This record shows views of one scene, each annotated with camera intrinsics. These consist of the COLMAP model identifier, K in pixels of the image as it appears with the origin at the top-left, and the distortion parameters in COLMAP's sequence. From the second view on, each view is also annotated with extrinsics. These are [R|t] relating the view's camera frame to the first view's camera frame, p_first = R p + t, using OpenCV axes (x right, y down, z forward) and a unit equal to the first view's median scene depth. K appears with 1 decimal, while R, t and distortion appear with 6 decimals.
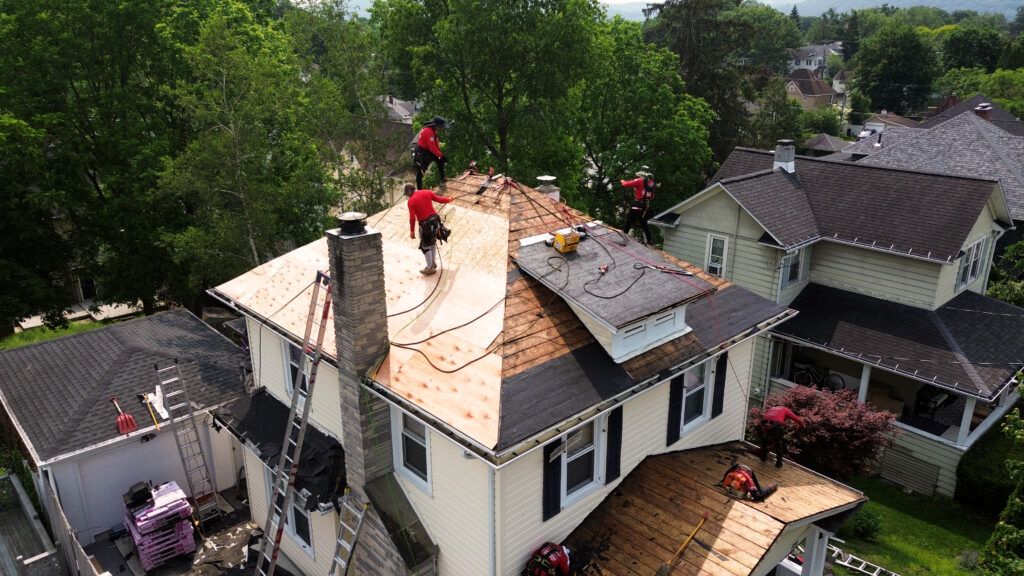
lens RADIAL K [[722.5, 0, 519.9], [0, 722.5, 290.4], [0, 0, 1]] dist [0.068003, -0.067252]
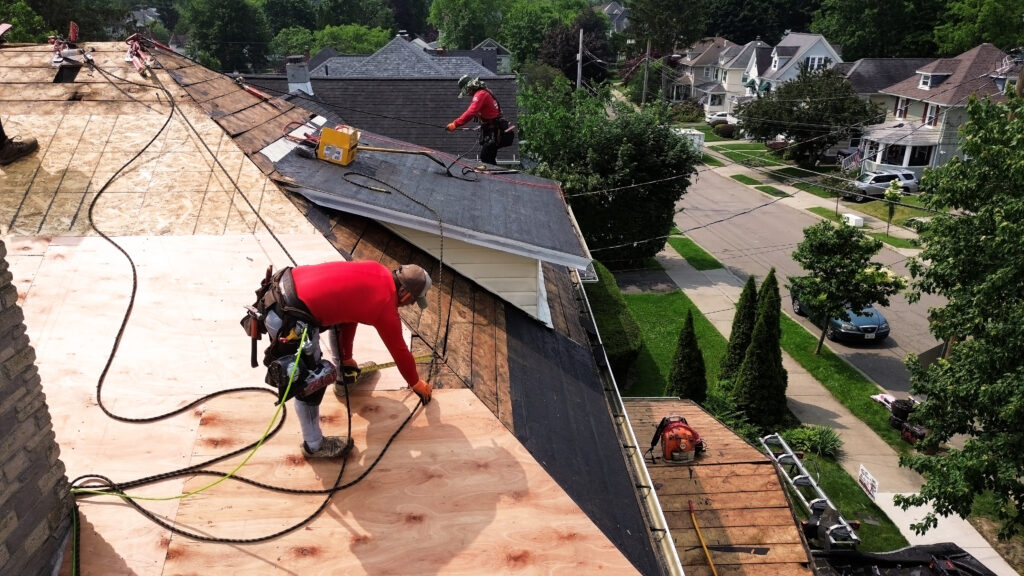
lens RADIAL K [[722.5, 0, 519.9], [0, 722.5, 290.4], [0, 0, 1]] dist [0.068003, -0.067252]
pose [[0.663349, -0.273294, 0.696619, -0.115735], [0.250344, 0.958332, 0.137579, -0.004426], [-0.705192, 0.083132, 0.704126, 0.283586]]
